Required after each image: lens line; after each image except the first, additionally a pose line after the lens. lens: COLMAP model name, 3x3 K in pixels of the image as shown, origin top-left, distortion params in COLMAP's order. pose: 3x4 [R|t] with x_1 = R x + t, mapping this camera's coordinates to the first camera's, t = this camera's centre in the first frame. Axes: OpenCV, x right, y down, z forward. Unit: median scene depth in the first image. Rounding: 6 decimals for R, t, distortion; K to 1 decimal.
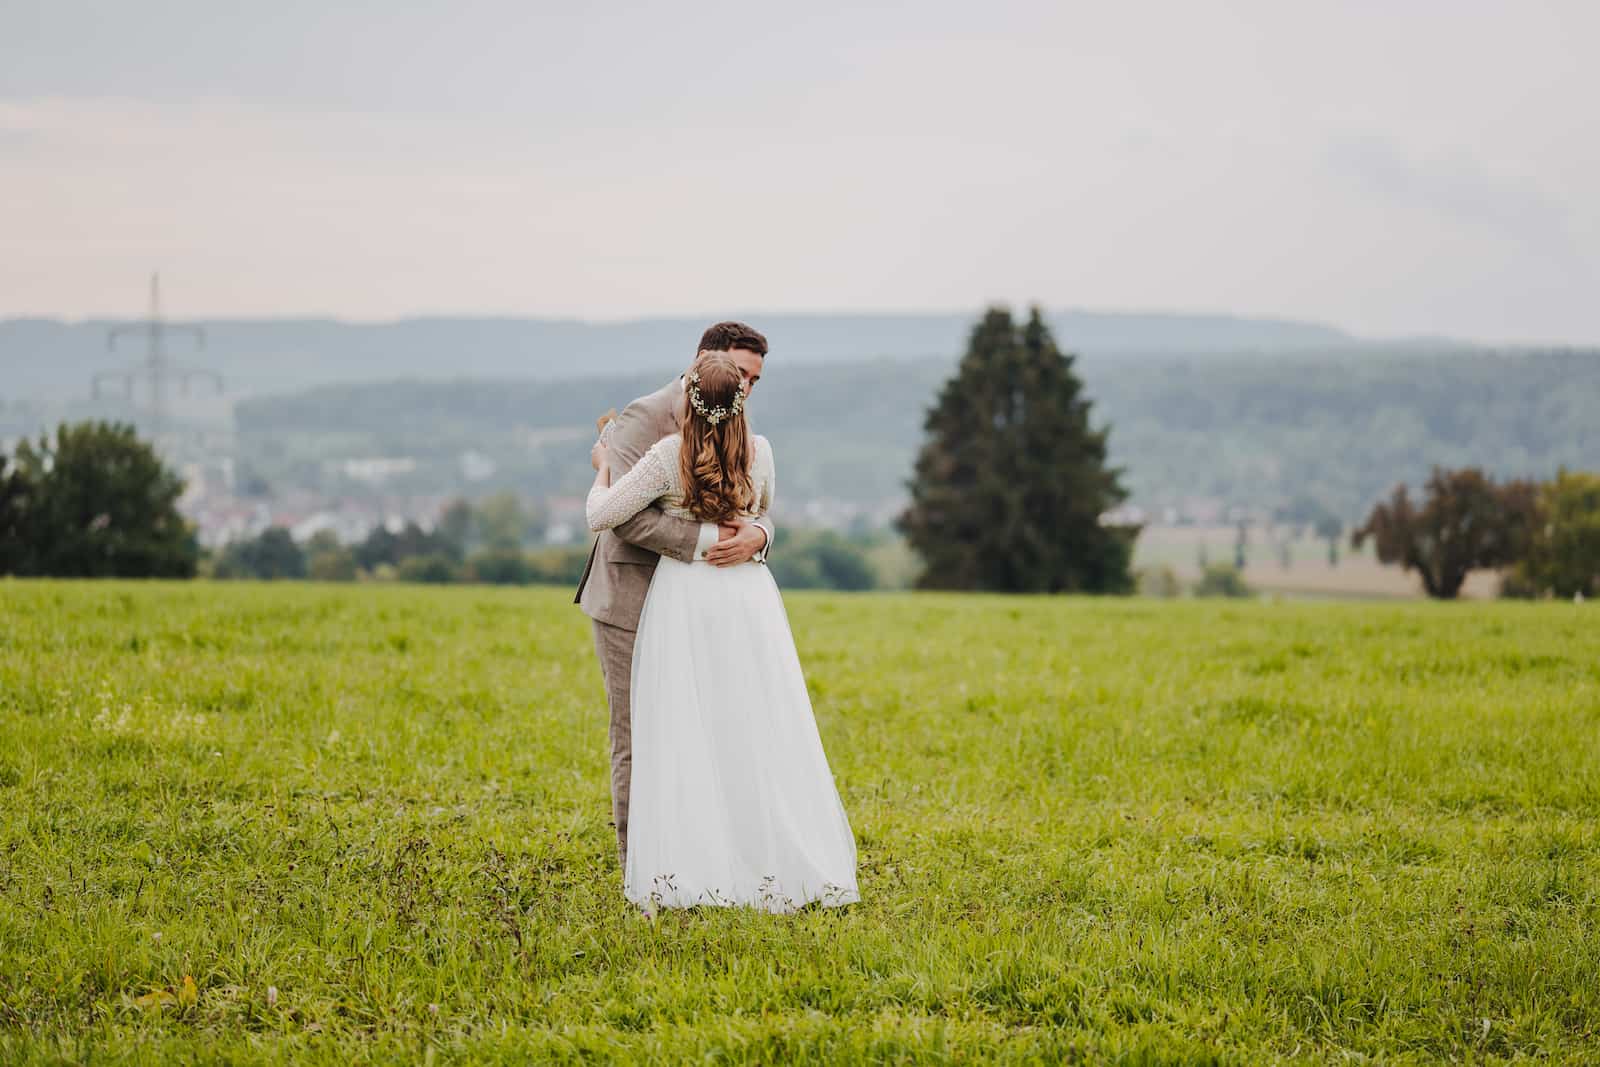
lens RADIAL K [[3200.0, 0, 800.0], [0, 3200.0, 533.5], [0, 0, 1]] dist [-0.026950, -0.342217]
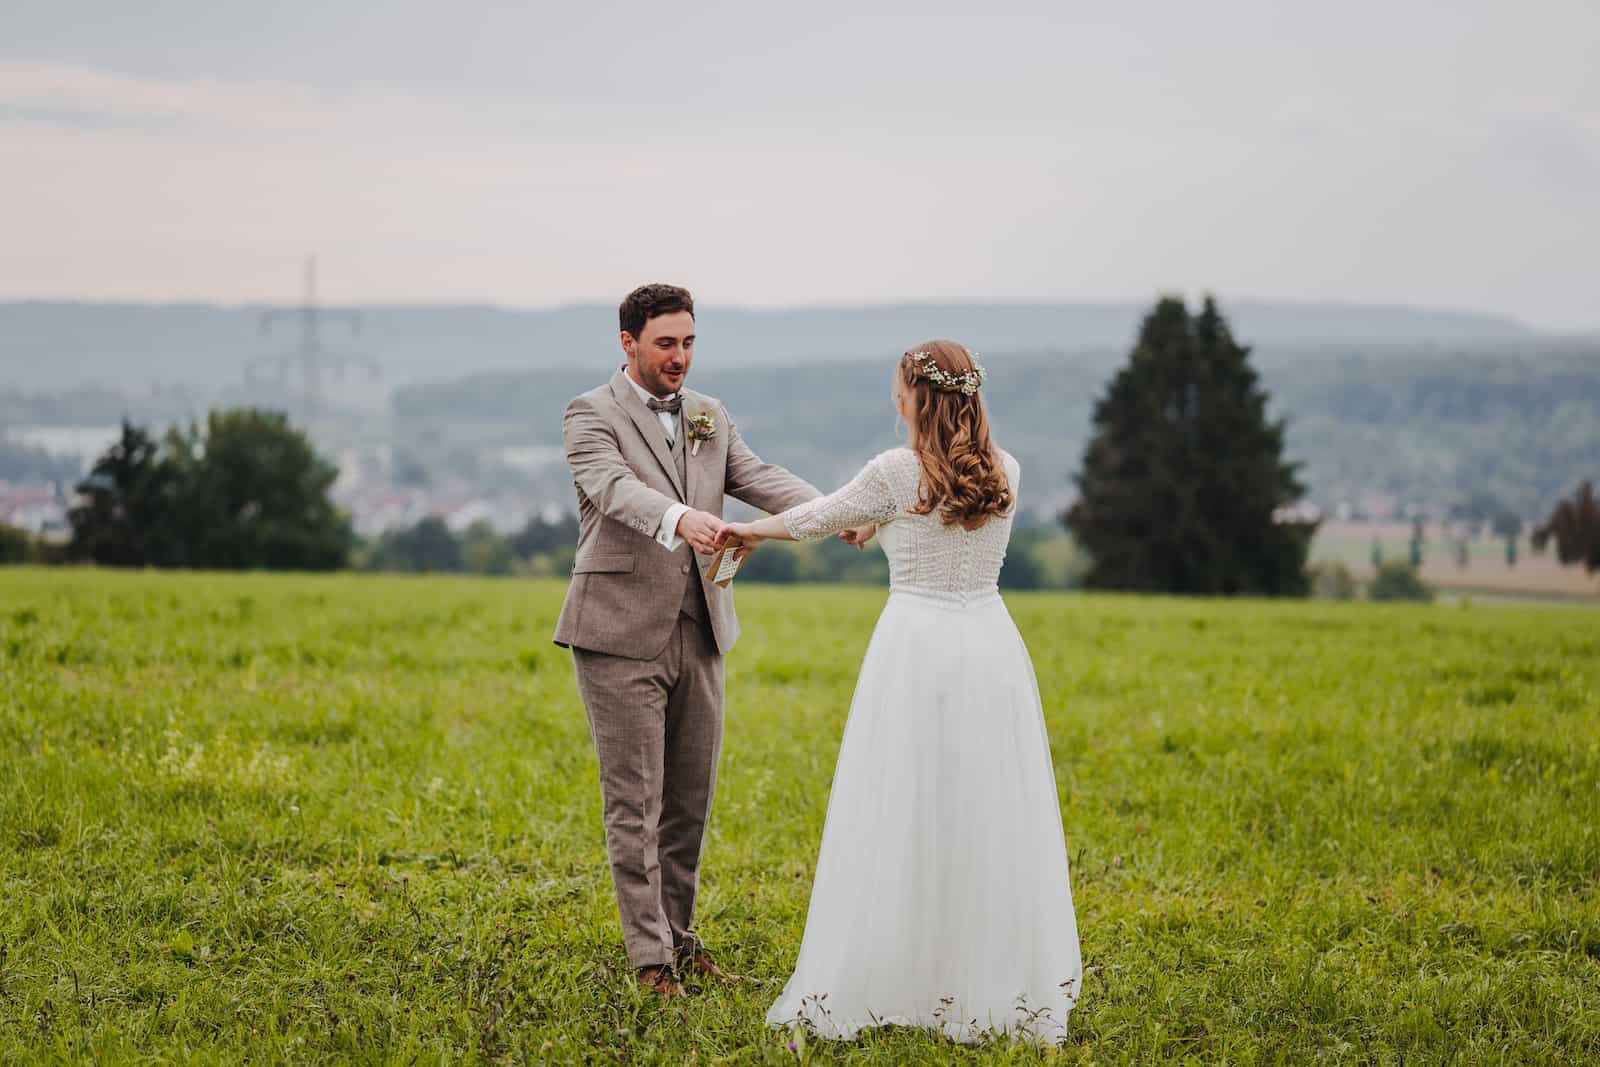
lens RADIAL K [[3200.0, 0, 800.0], [0, 3200.0, 533.5], [0, 0, 1]] dist [-0.026950, -0.342217]
pose [[0.998688, 0.008588, -0.050488, -0.003685], [-0.008417, 0.999958, 0.003613, -0.006037], [0.050517, -0.003183, 0.998718, 0.110148]]
